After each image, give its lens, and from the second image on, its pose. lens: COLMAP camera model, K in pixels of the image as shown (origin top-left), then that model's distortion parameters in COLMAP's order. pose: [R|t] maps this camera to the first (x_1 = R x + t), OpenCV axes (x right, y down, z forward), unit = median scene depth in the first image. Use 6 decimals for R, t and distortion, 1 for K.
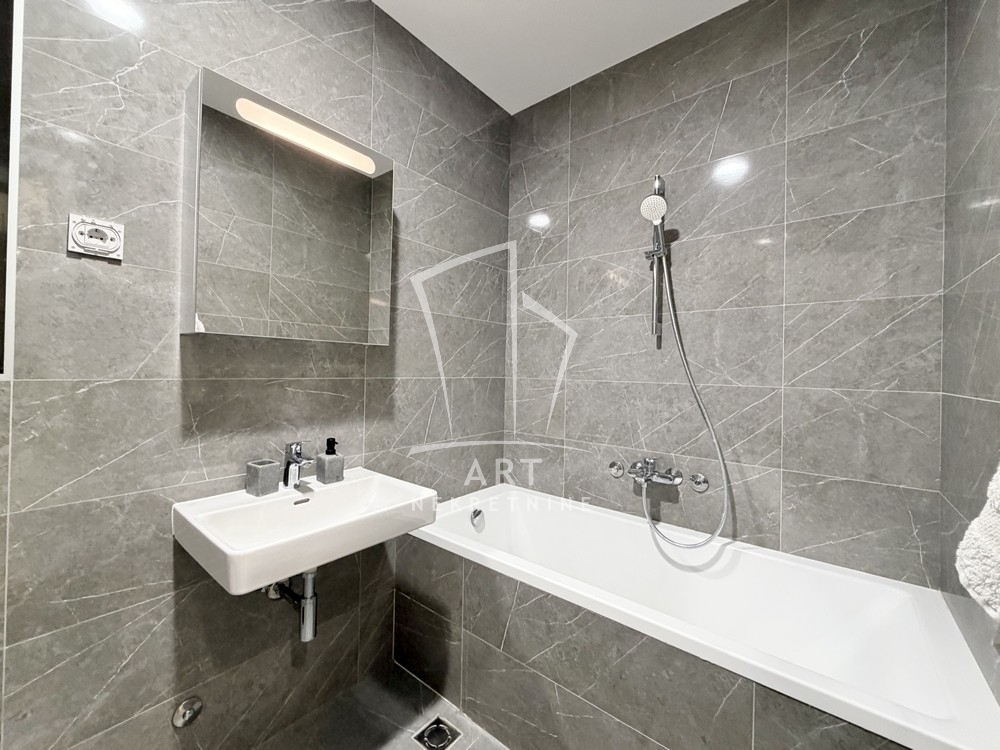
lens RADIAL K [[398.2, 0, 497.0], [0, 398.2, 377.0], [0, 0, 1]] dist [0.000231, 0.000116]
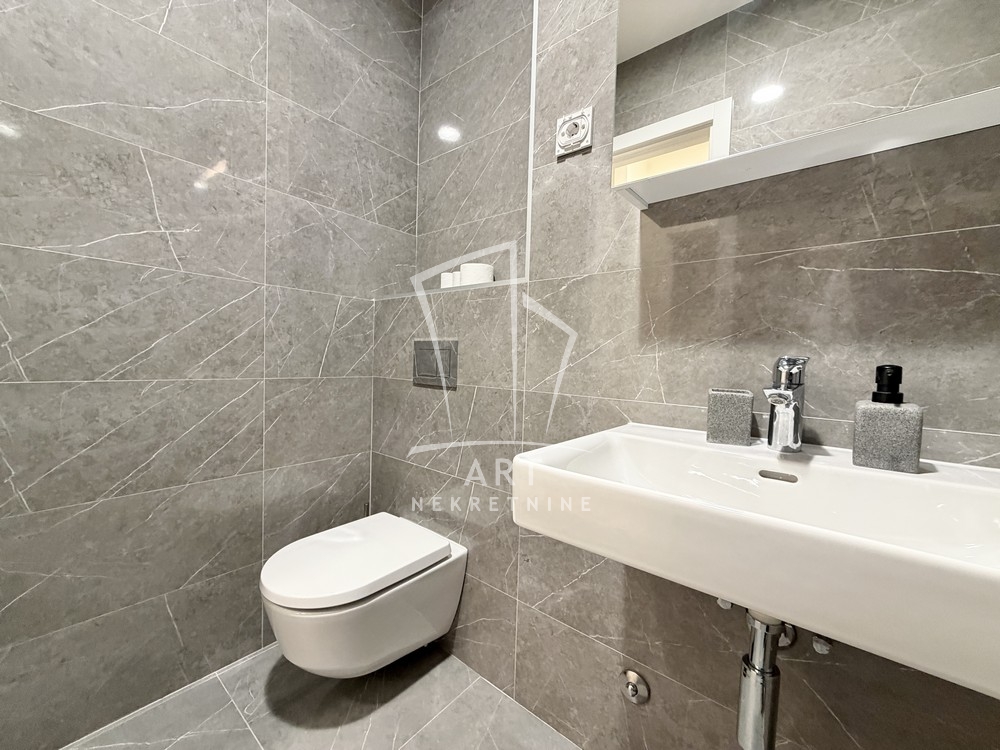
lens RADIAL K [[398.2, 0, 497.0], [0, 398.2, 377.0], [0, 0, 1]] dist [0.000231, 0.000116]
pose [[-0.012232, 0.024951, -0.999614, 0.015966], [-0.043765, 0.998717, 0.025464, 0.217351], [0.998967, 0.044059, -0.011124, 0.736376]]
